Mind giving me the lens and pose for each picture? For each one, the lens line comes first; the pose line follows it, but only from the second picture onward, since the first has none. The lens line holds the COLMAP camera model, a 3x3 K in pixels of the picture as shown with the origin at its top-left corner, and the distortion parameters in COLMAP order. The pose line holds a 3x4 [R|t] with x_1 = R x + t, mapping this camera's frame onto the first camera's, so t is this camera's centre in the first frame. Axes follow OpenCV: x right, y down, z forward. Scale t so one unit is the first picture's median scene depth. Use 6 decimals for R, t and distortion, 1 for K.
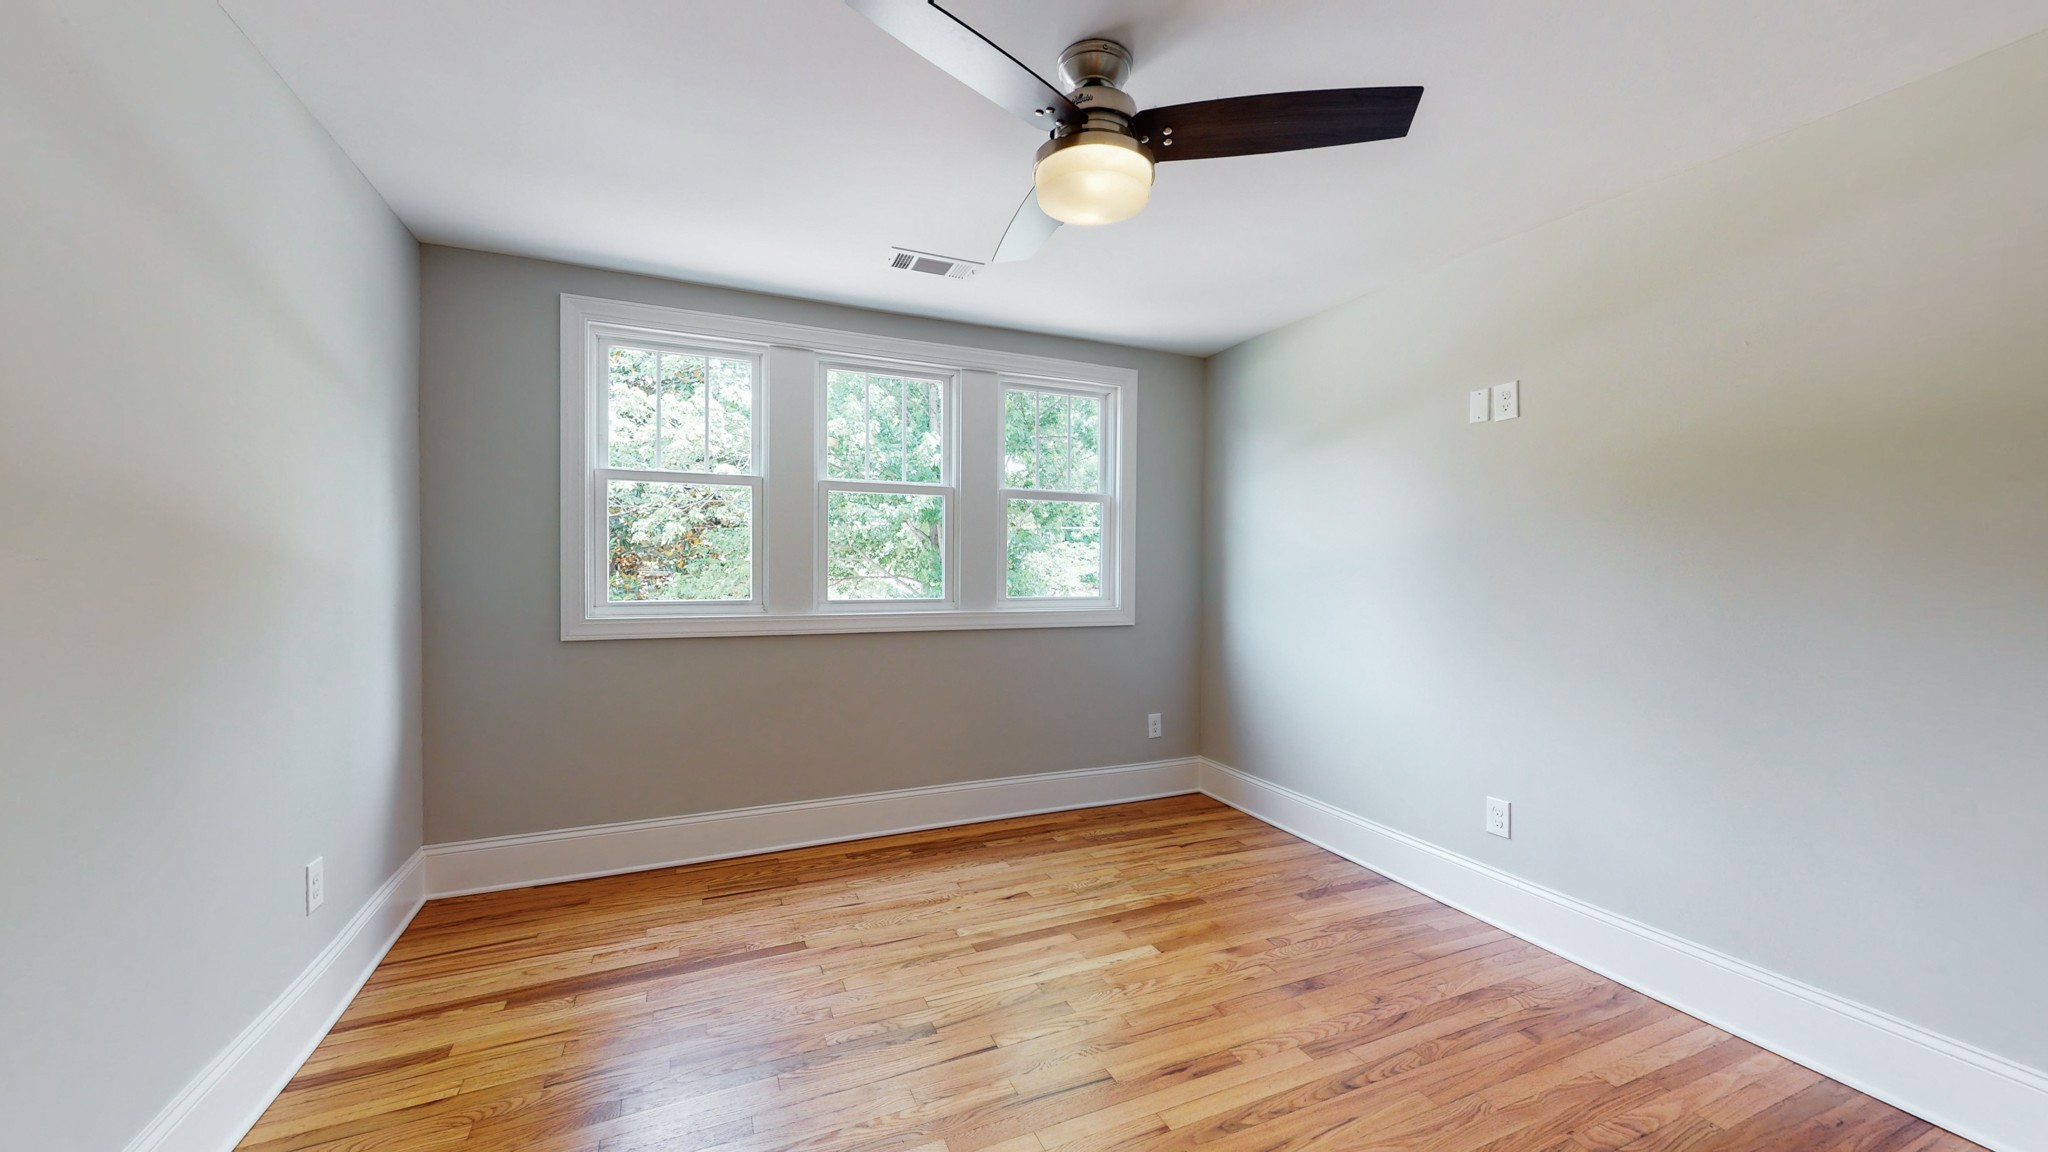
lens RADIAL K [[749.8, 0, 1023.8], [0, 749.8, 578.9], [0, 0, 1]] dist [-0.000442, -0.000023]
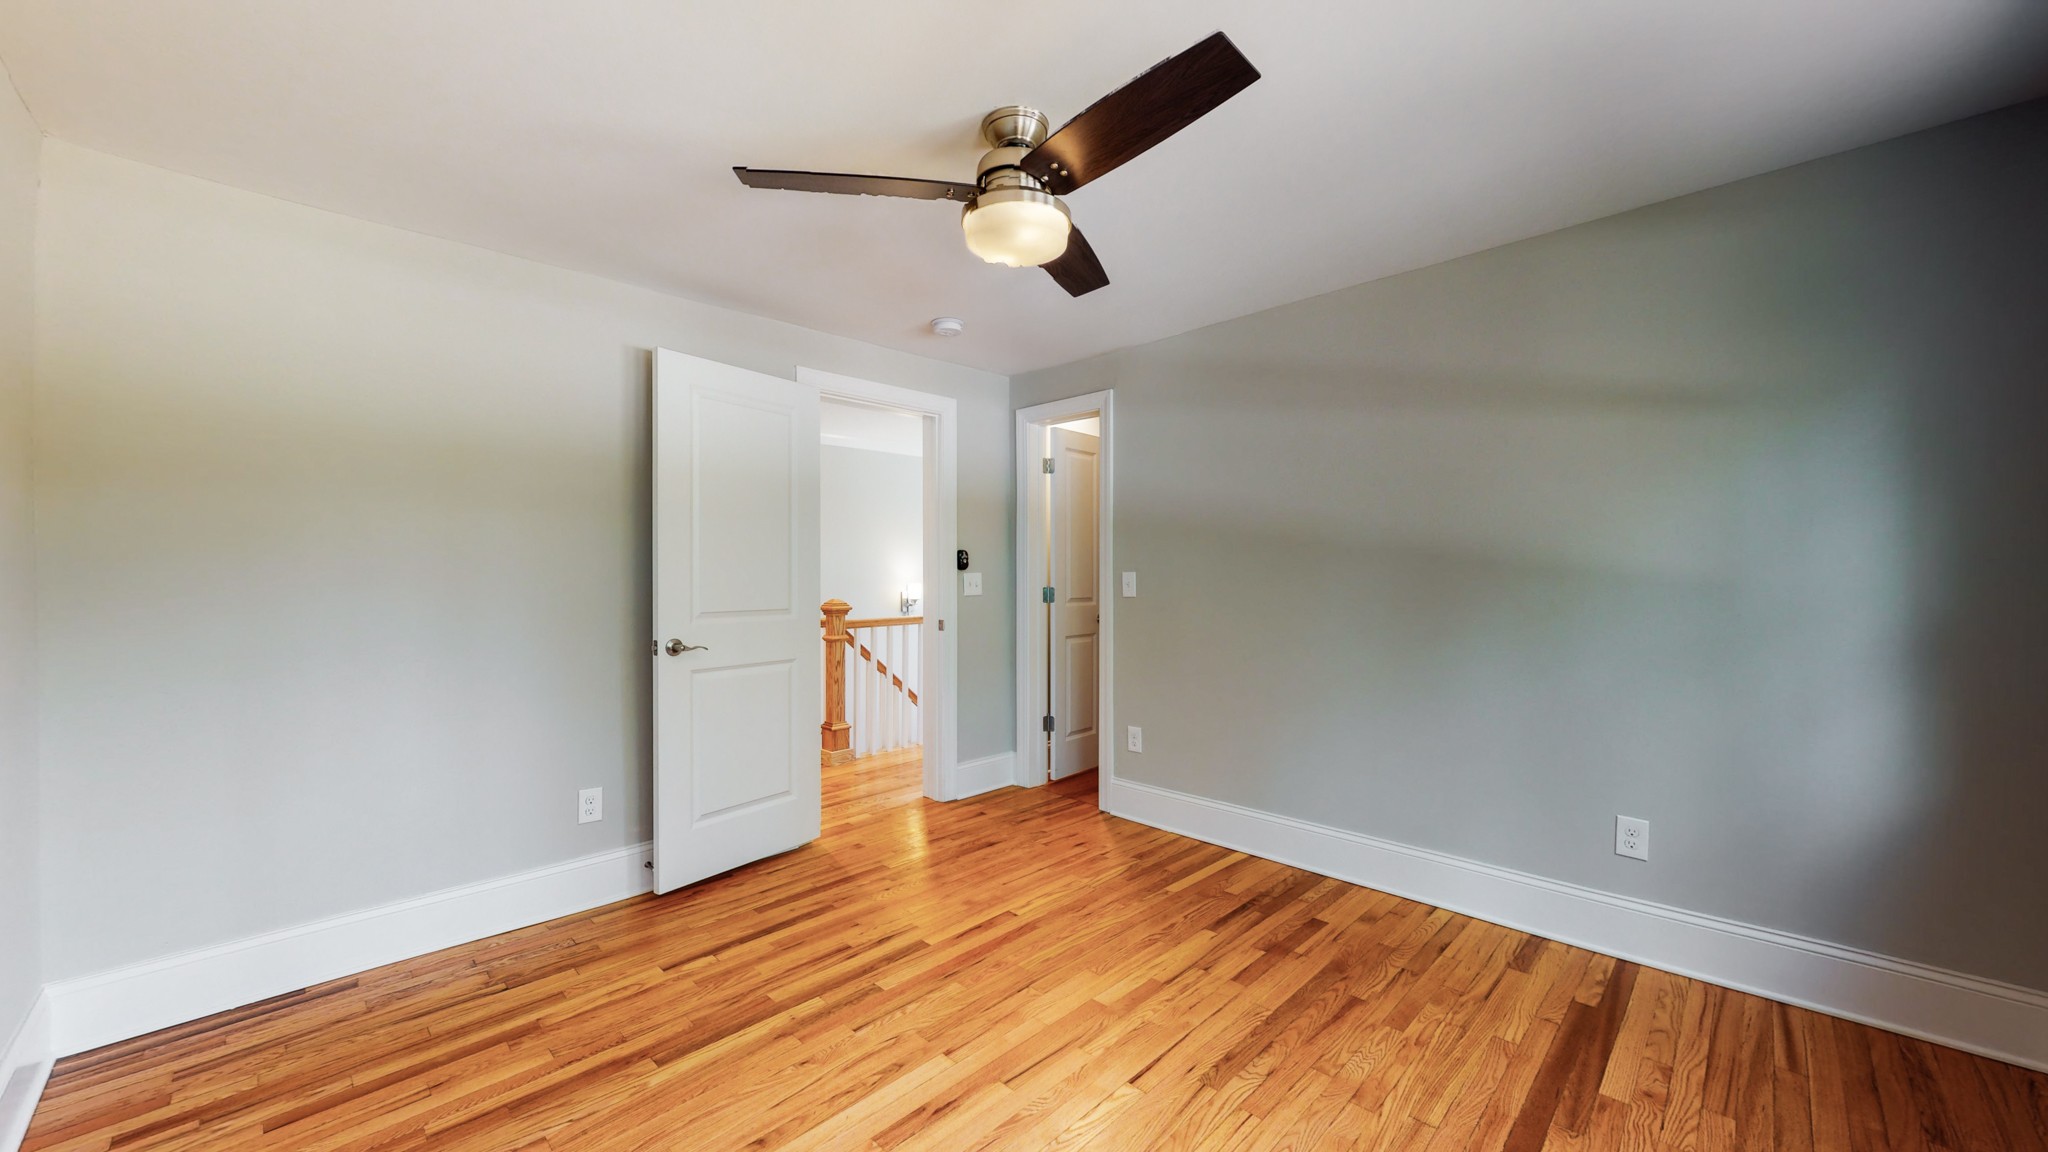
lens RADIAL K [[749.8, 0, 1023.8], [0, 749.8, 578.9], [0, 0, 1]] dist [-0.000442, -0.000023]
pose [[-0.930444, 0.001984, -0.366430, 0.448641], [-0.004672, 0.999840, 0.017276, -0.031275], [0.366405, 0.017786, -0.930285, 1.880054]]
